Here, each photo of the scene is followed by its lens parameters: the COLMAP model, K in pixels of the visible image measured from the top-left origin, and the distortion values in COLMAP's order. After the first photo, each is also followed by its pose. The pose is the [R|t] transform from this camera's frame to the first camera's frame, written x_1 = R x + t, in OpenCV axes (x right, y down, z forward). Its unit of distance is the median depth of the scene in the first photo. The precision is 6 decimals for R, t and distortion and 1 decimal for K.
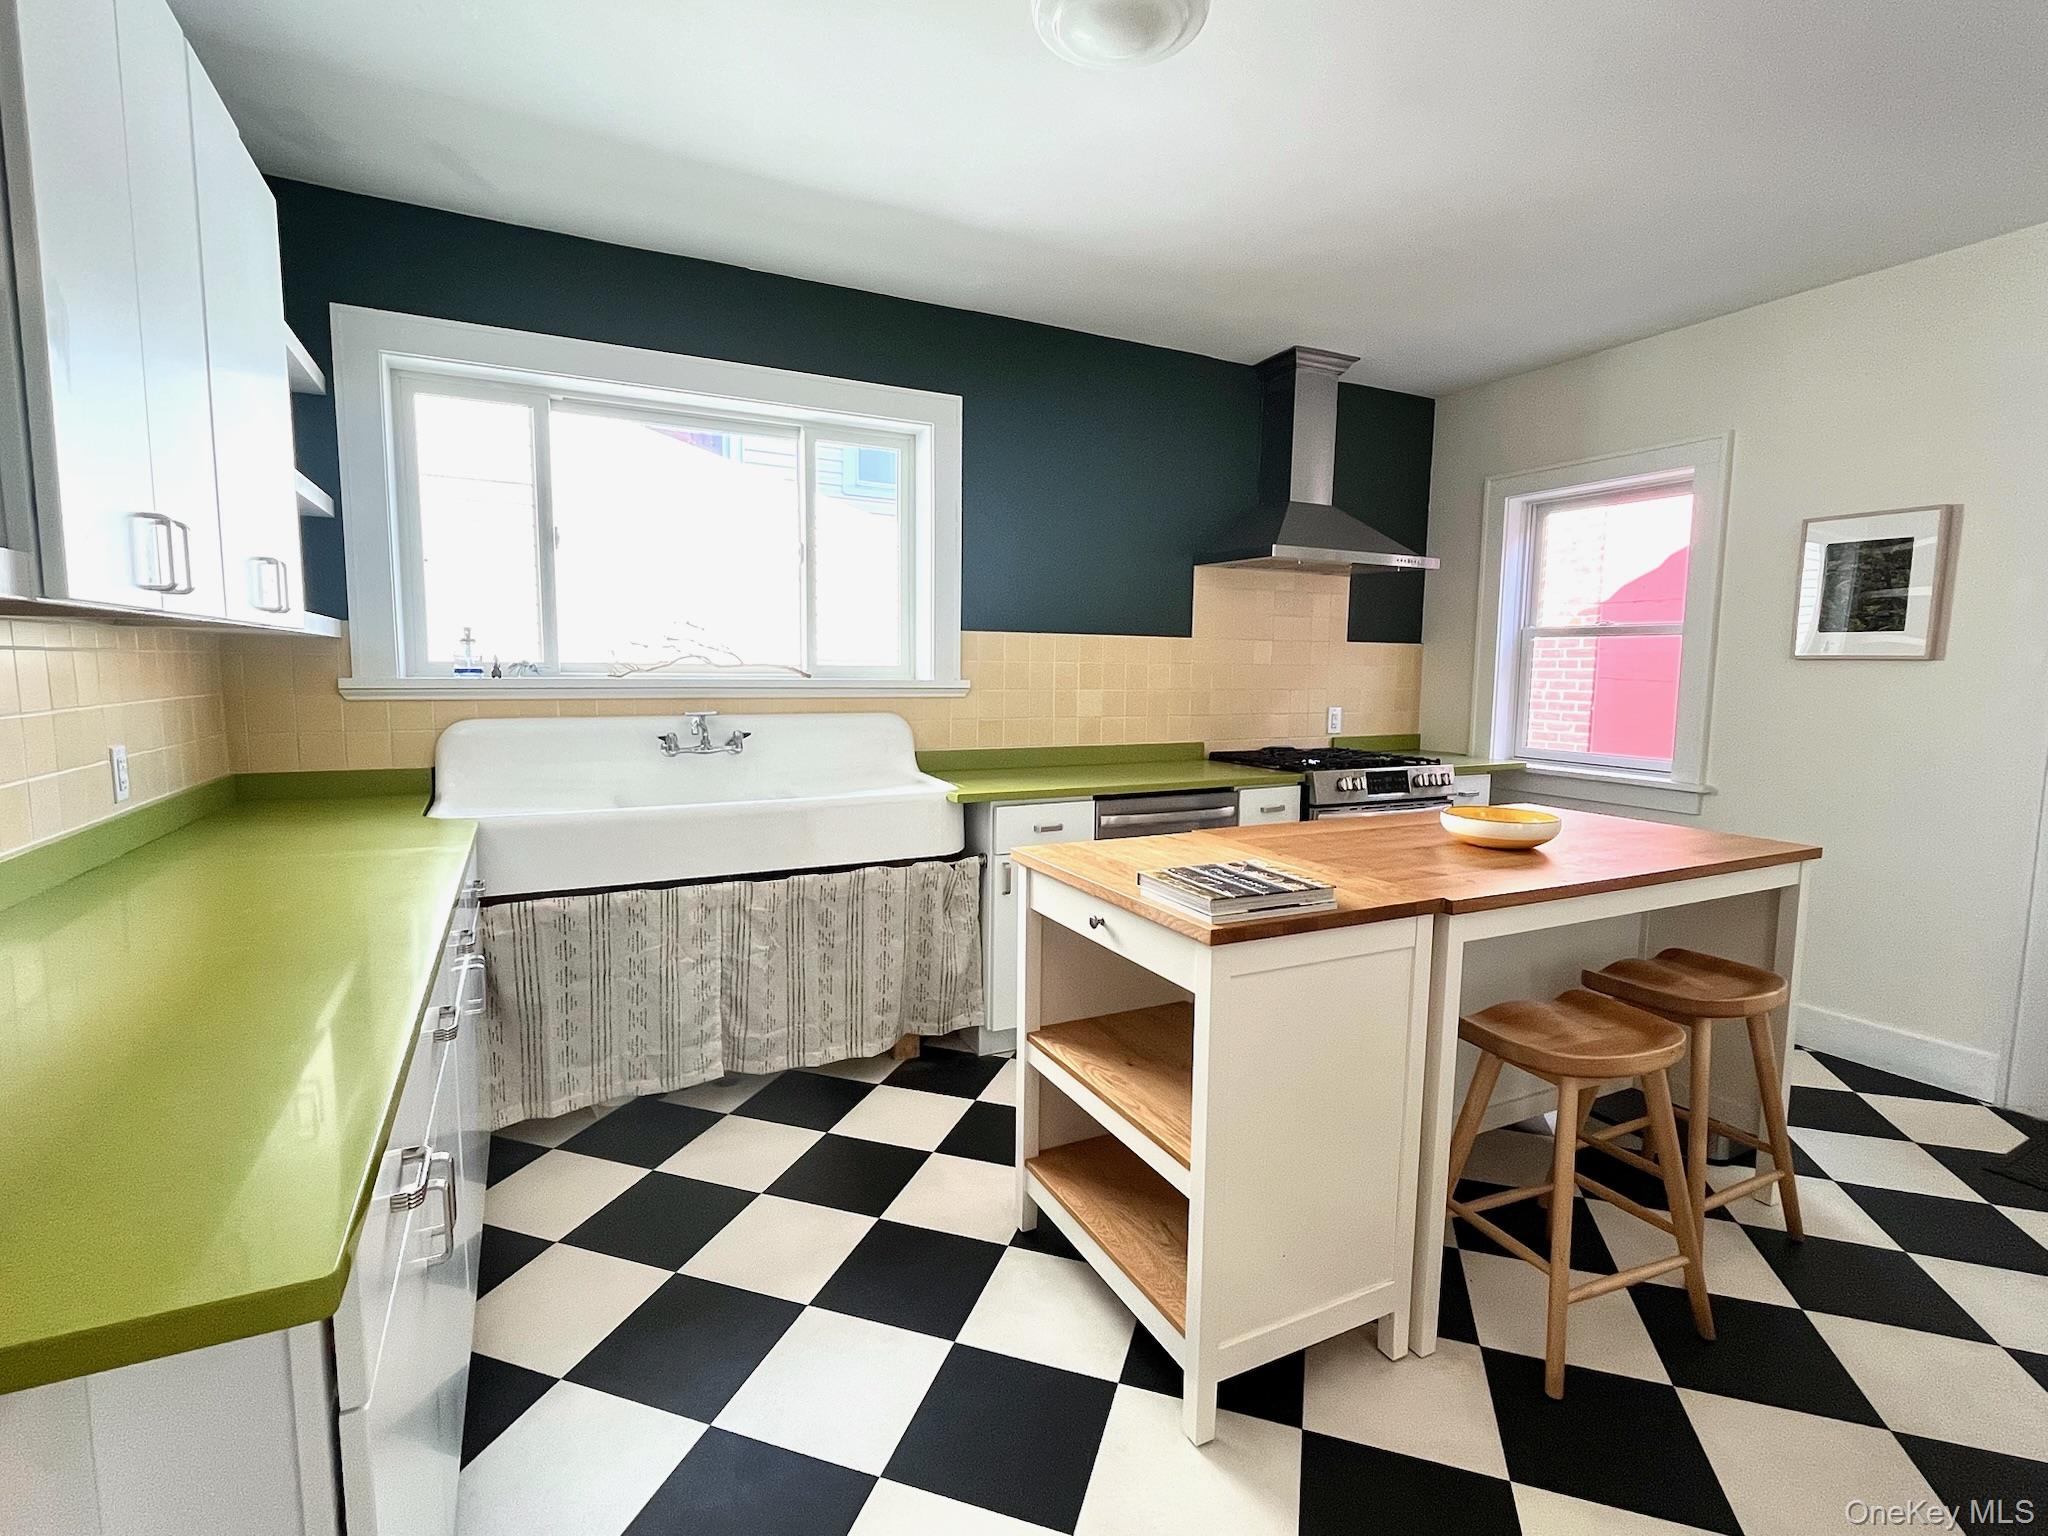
lens RADIAL K [[910.4, 0, 1024.0], [0, 910.4, 768.0], [0, 0, 1]] dist [0.000349, 0.000029]
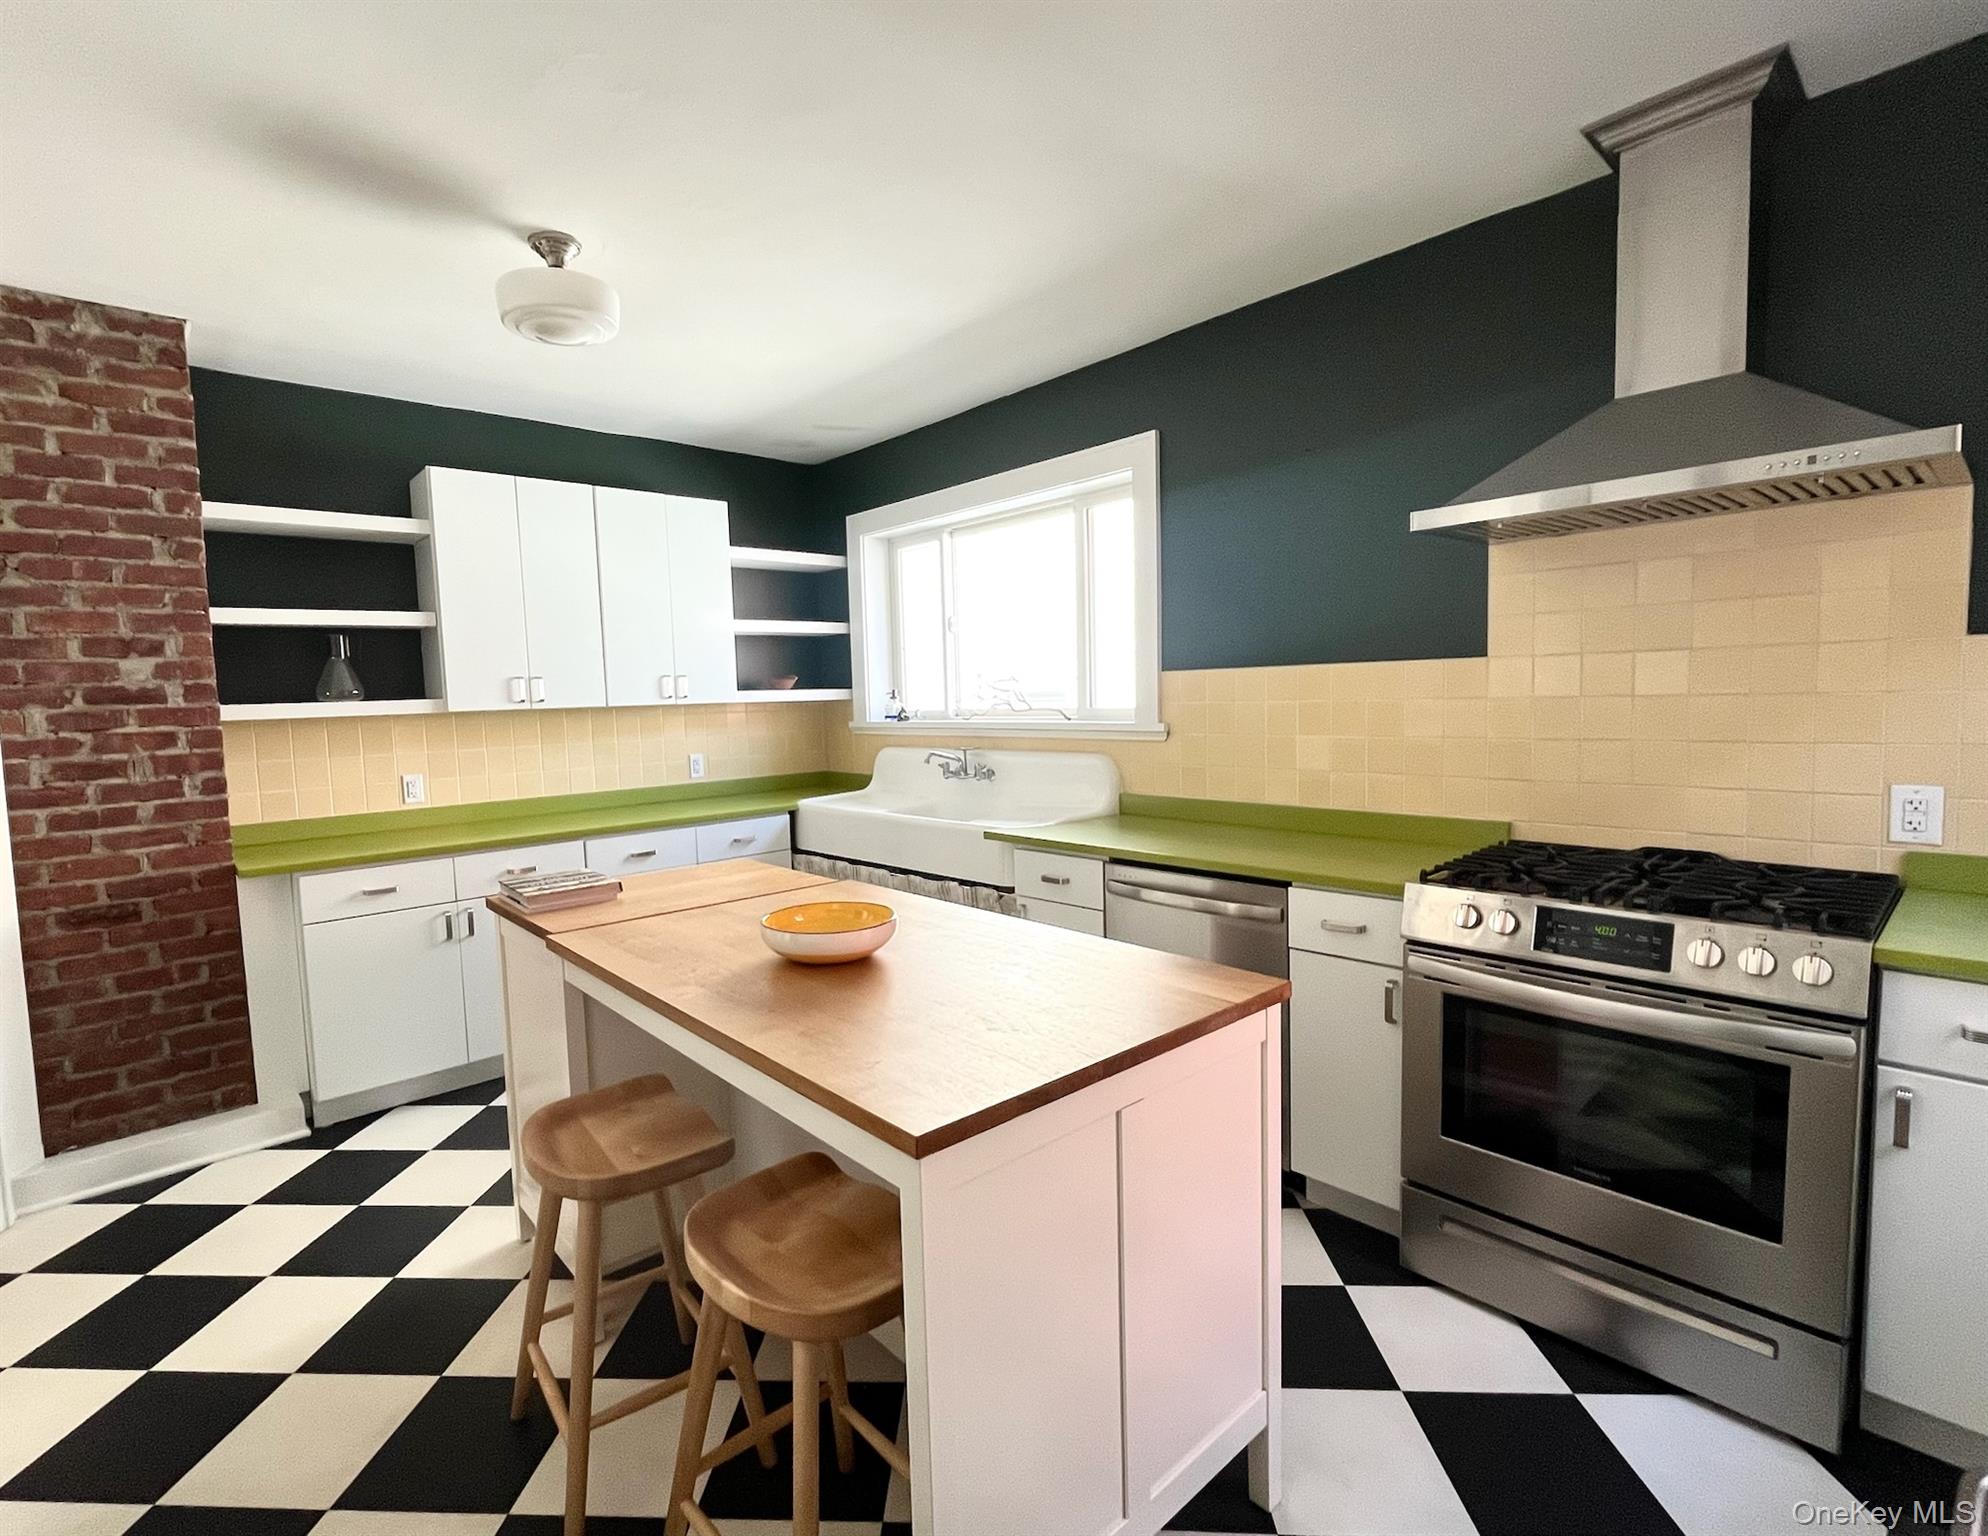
lens RADIAL K [[988.6, 0, 994.0], [0, 988.6, 768.0], [0, 0, 1]] dist [0.000146, -0.000102]
pose [[0.257671, 0.059950, -0.964371, 0.904122], [-0.071225, 0.996536, 0.042919, -0.083046], [0.963604, 0.057628, 0.261048, 0.572697]]
